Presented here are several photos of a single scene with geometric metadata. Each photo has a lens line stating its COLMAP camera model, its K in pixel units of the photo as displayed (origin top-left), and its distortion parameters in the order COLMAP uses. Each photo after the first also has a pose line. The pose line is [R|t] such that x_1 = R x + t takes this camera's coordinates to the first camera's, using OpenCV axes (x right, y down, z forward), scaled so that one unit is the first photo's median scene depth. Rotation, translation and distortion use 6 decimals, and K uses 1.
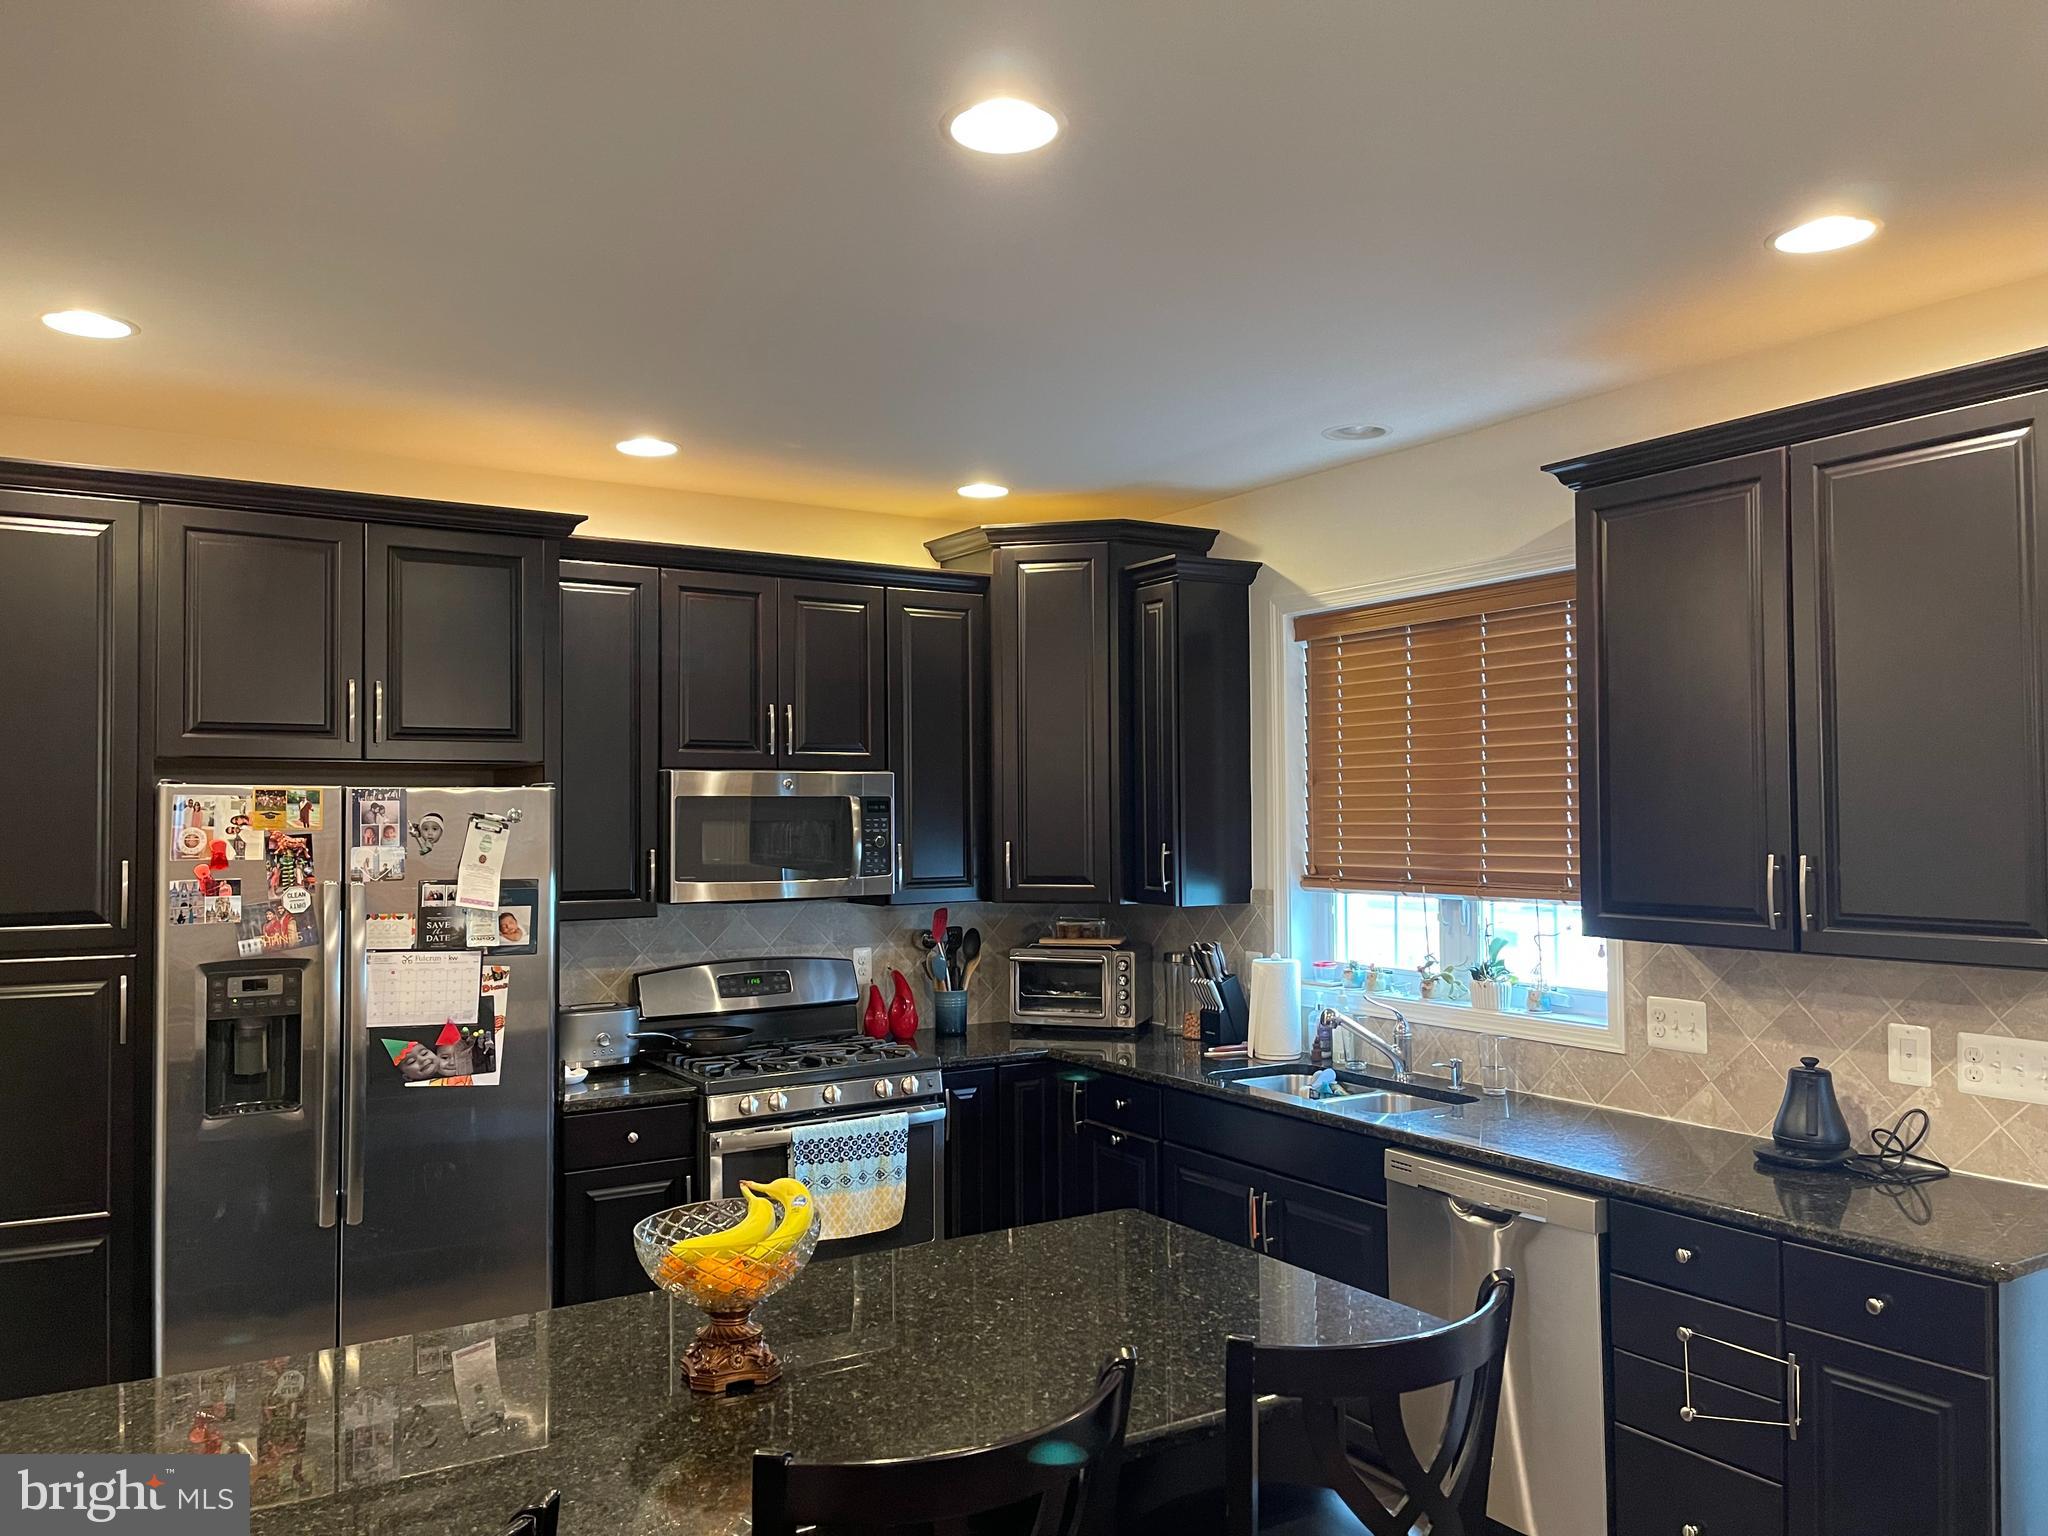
lens RADIAL K [[1546.3, 0, 1023.8], [0, 1546.3, 780.1], [0, 0, 1]] dist [0.074730, -0.084158]
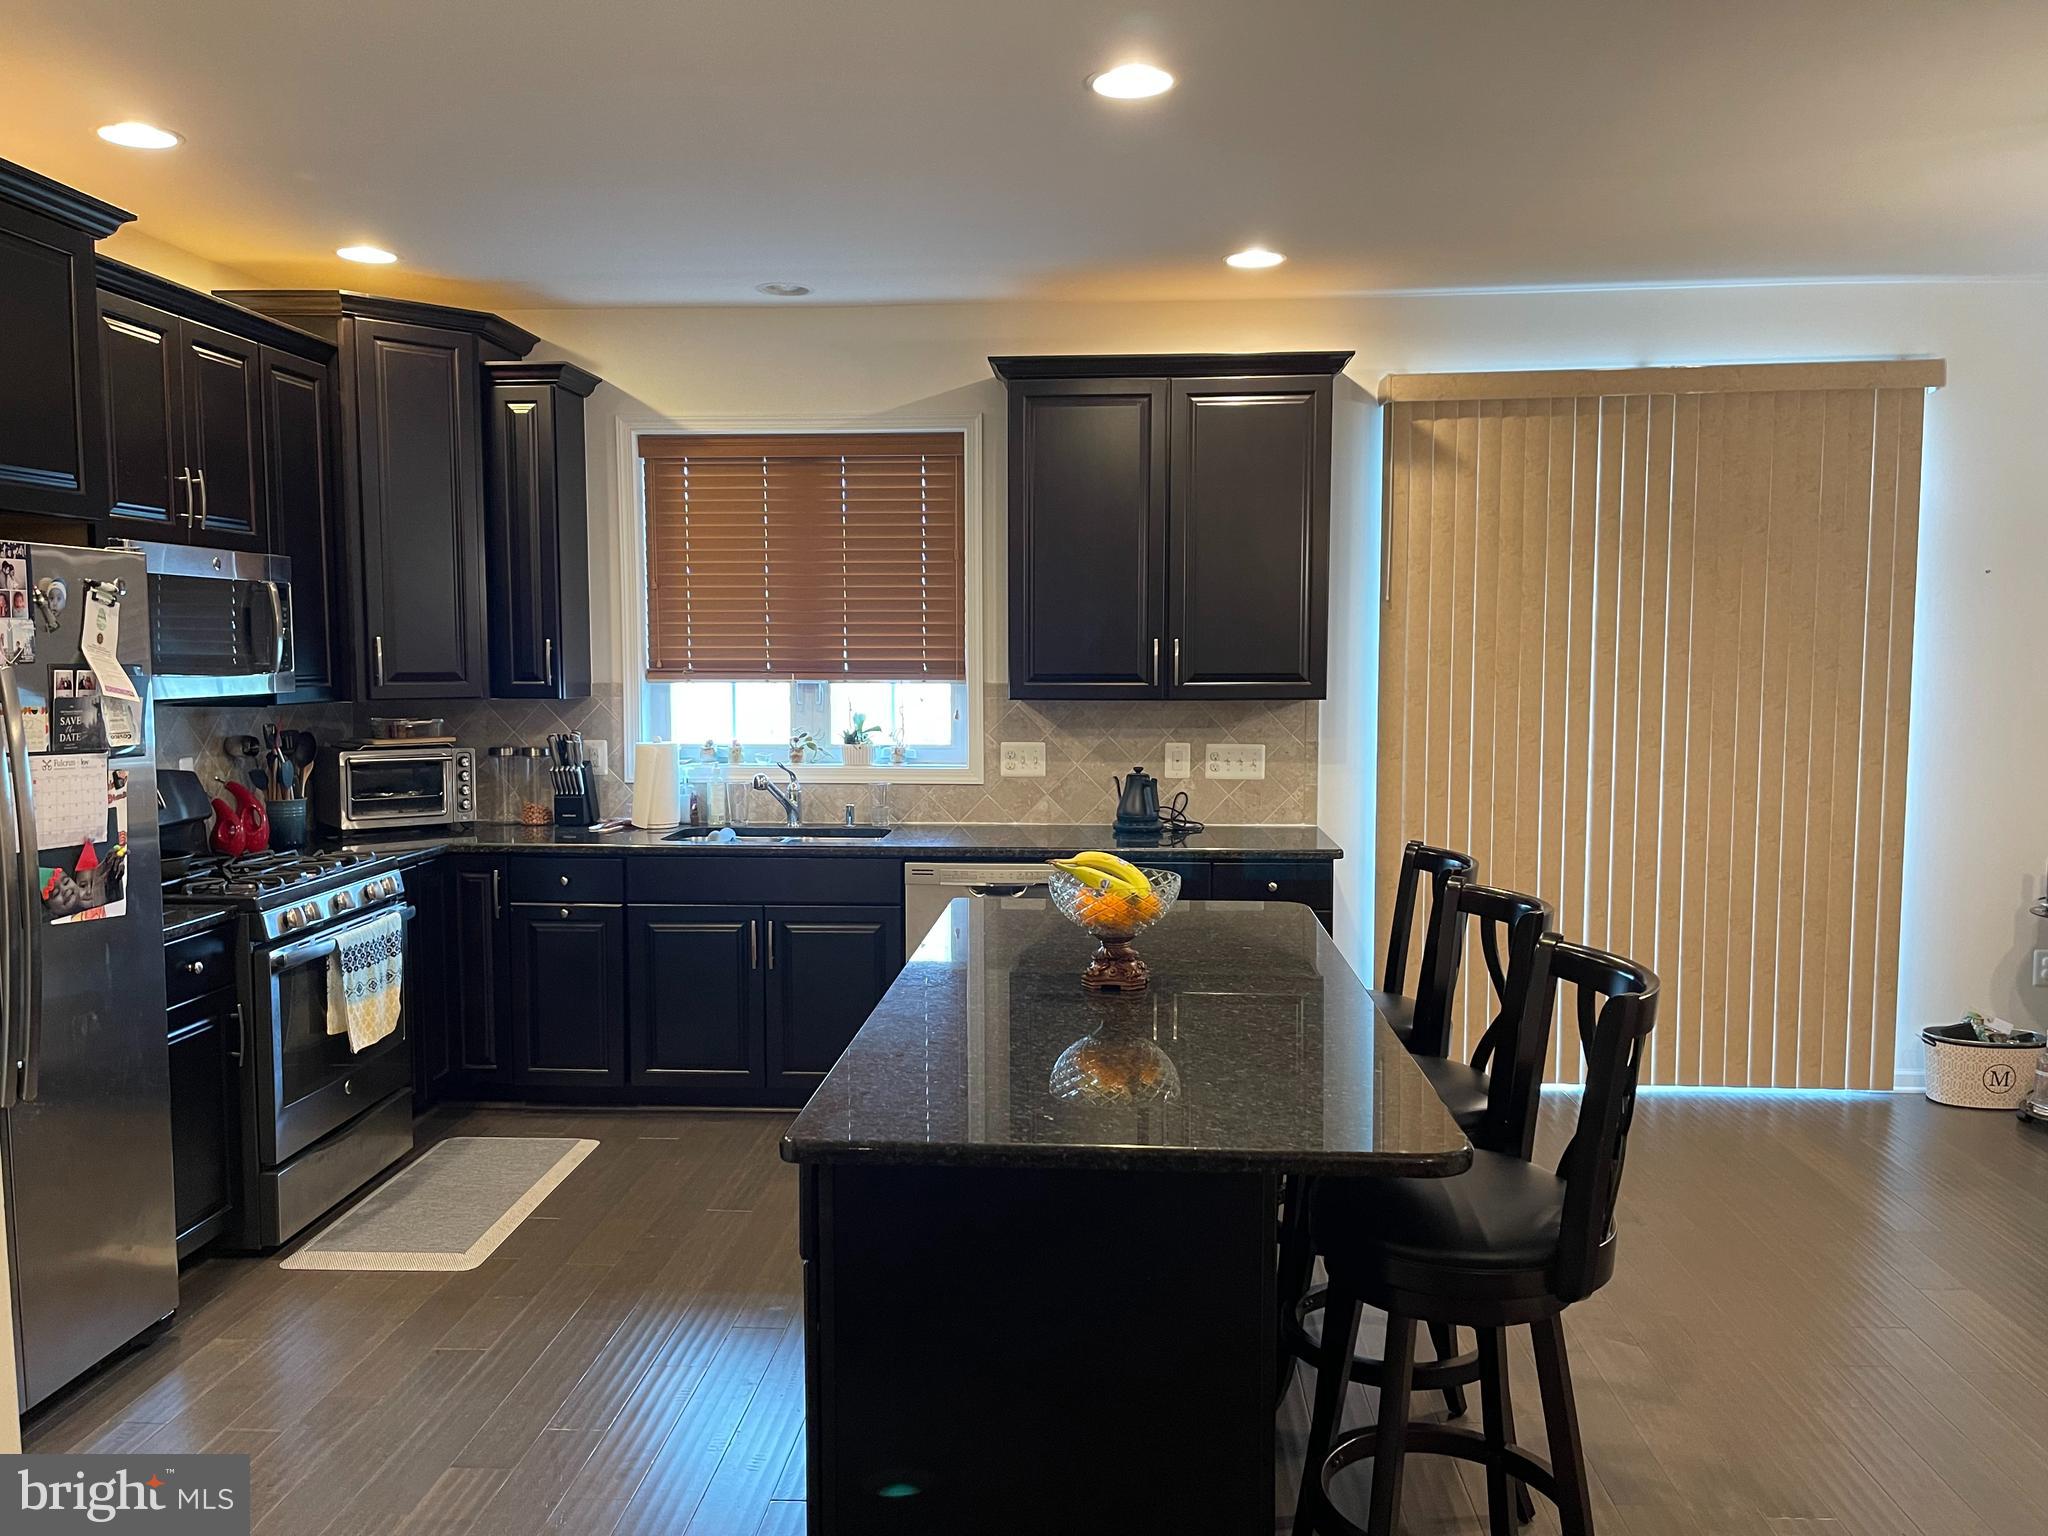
lens RADIAL K [[1546.3, 0, 1016.0], [0, 1546.3, 777.3], [0, 0, 1]] dist [0.074730, -0.084158]
pose [[0.590418, -0.061878, 0.804722, -0.660588], [-0.022038, 0.995449, 0.092713, 0.033324], [-0.806797, -0.072474, 0.586367, 0.131122]]
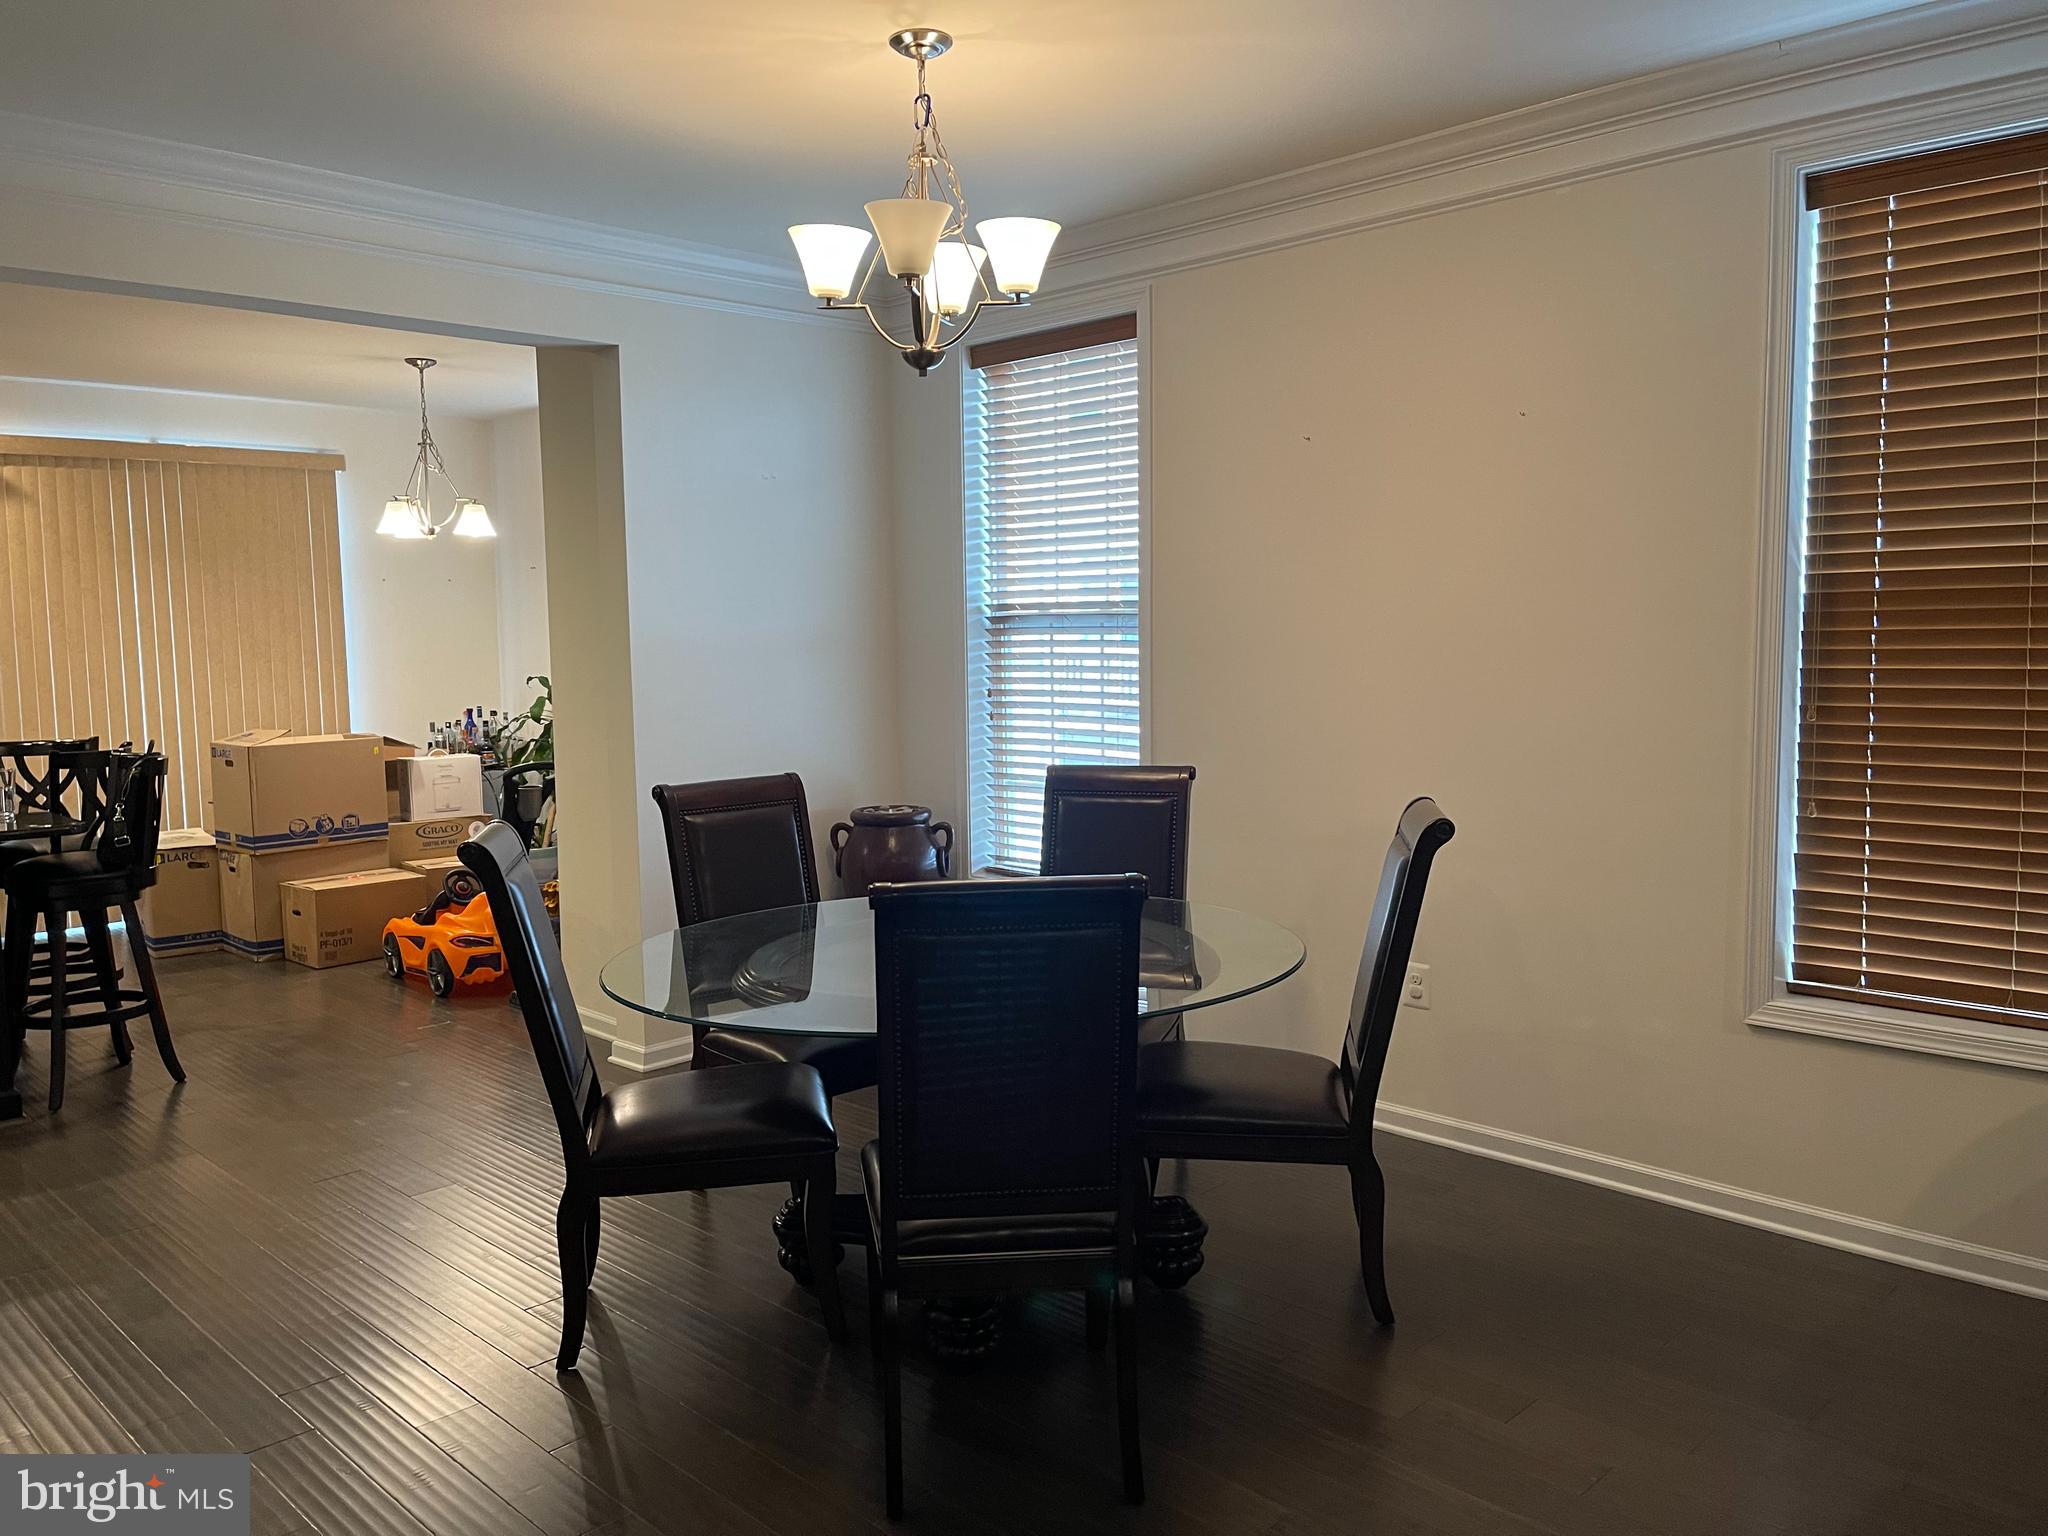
lens RADIAL K [[1546.3, 0, 1027.2], [0, 1546.3, 756.6], [0, 0, 1]] dist [0.074730, -0.084158]
pose [[-0.220854, -0.070219, 0.972776, -1.426569], [-0.007297, 0.997496, 0.070347, 0.052195], [-0.975280, 0.008438, -0.220813, -0.115565]]
